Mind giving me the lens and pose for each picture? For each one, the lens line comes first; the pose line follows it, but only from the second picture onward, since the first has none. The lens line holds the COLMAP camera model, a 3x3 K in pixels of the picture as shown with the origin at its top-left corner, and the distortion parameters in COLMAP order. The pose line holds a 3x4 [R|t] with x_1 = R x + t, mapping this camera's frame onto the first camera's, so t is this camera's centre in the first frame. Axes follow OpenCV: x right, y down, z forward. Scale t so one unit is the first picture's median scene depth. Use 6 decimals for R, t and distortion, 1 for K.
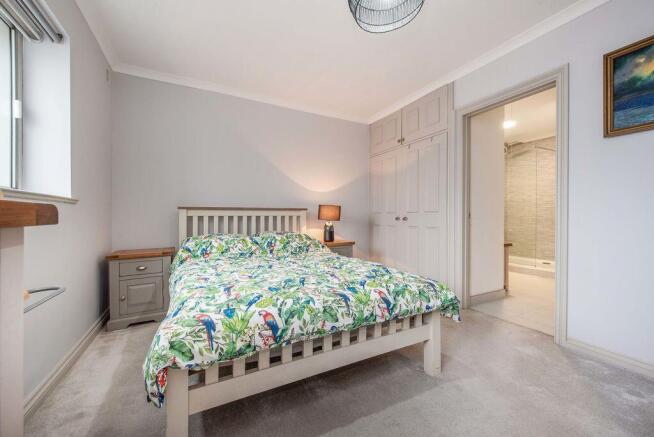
lens RADIAL K [[257.1, 0, 327.0], [0, 257.1, 218.5], [0, 0, 1]] dist [-0.000722, -0.000019]
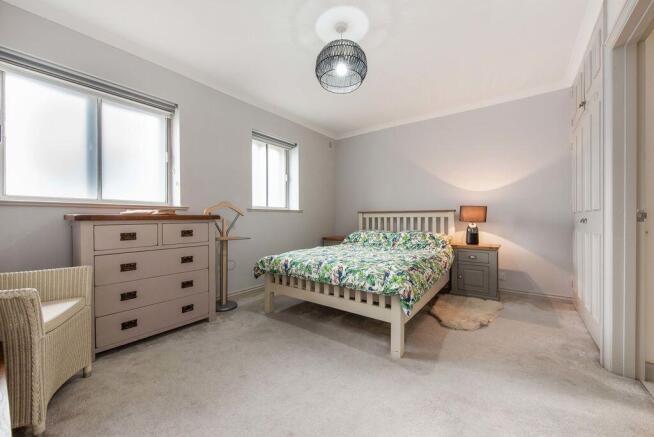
lens RADIAL K [[257.1, 0, 327.0], [0, 257.1, 218.5], [0, 0, 1]] dist [-0.000722, -0.000019]
pose [[0.427432, 0.002282, -0.904045, 0.779490], [-0.006256, 0.999980, -0.000434, -0.002029], [0.904026, 0.005841, 0.427438, 0.133153]]
